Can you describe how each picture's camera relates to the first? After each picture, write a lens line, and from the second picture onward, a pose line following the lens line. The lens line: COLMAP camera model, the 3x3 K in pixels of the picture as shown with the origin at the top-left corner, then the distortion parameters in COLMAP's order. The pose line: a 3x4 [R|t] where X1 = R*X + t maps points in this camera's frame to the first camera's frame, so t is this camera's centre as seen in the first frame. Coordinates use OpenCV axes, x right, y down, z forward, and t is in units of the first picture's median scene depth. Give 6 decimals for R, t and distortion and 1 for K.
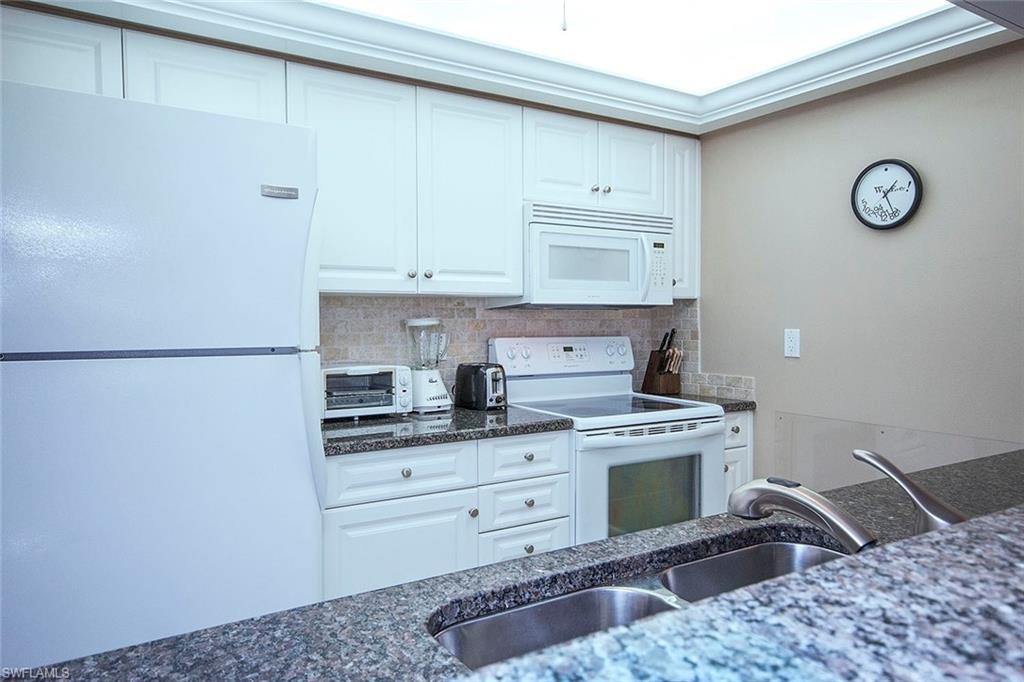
lens RADIAL K [[695.1, 0, 502.8], [0, 695.1, 340.1], [0, 0, 1]] dist [-0.003618, 0.001768]
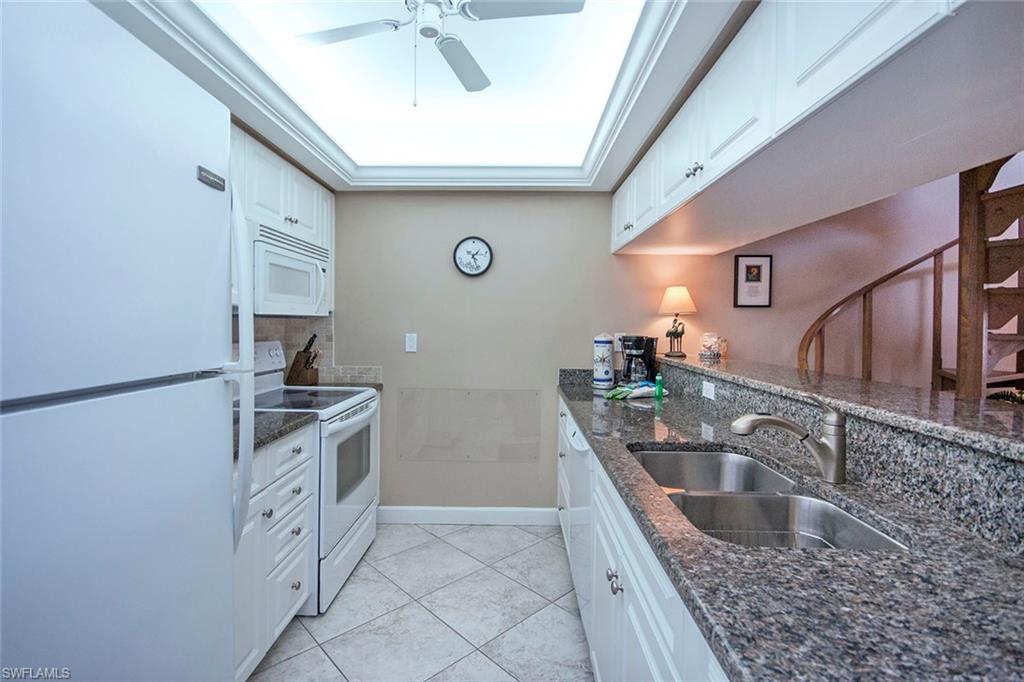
lens RADIAL K [[481.4, 0, 506.4], [0, 481.4, 334.4], [0, 0, 1]] dist [0.002096, -0.002212]
pose [[0.561063, -0.011151, 0.827698, -0.372945], [0.014259, 0.999891, 0.003805, -0.017363], [-0.827651, 0.009667, 0.561160, 0.245475]]
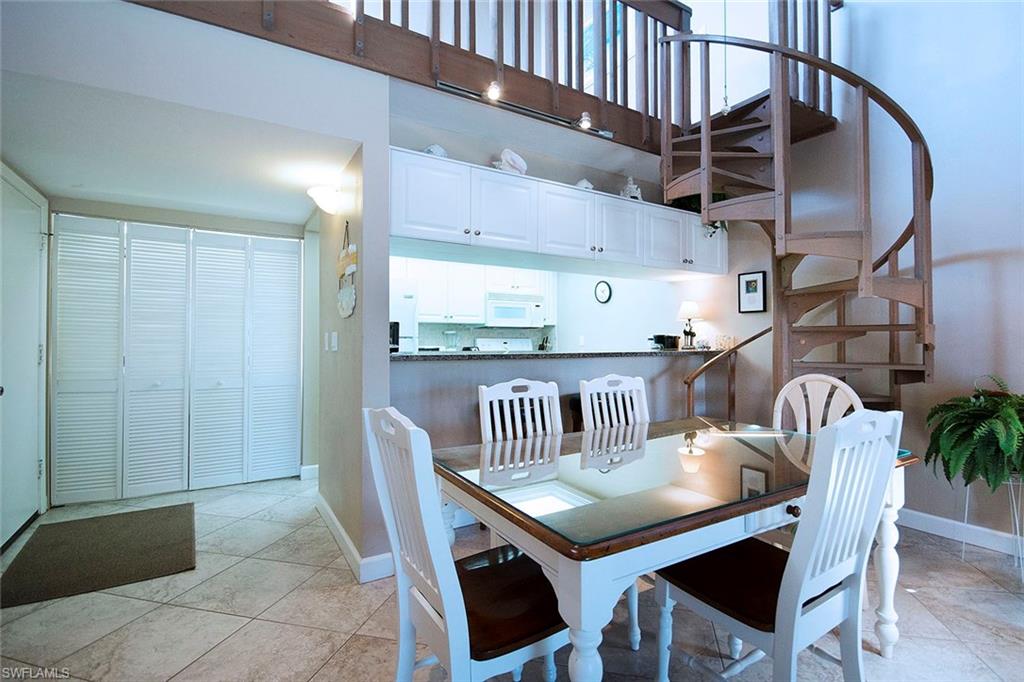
lens RADIAL K [[481.4, 0, 536.0], [0, 481.4, 335.7], [0, 0, 1]] dist [0.002096, -0.002212]
pose [[0.999760, 0.009047, 0.019933, 0.205305], [-0.008297, 0.999267, -0.037367, 0.061135], [-0.020256, 0.037192, 0.999103, -1.035418]]
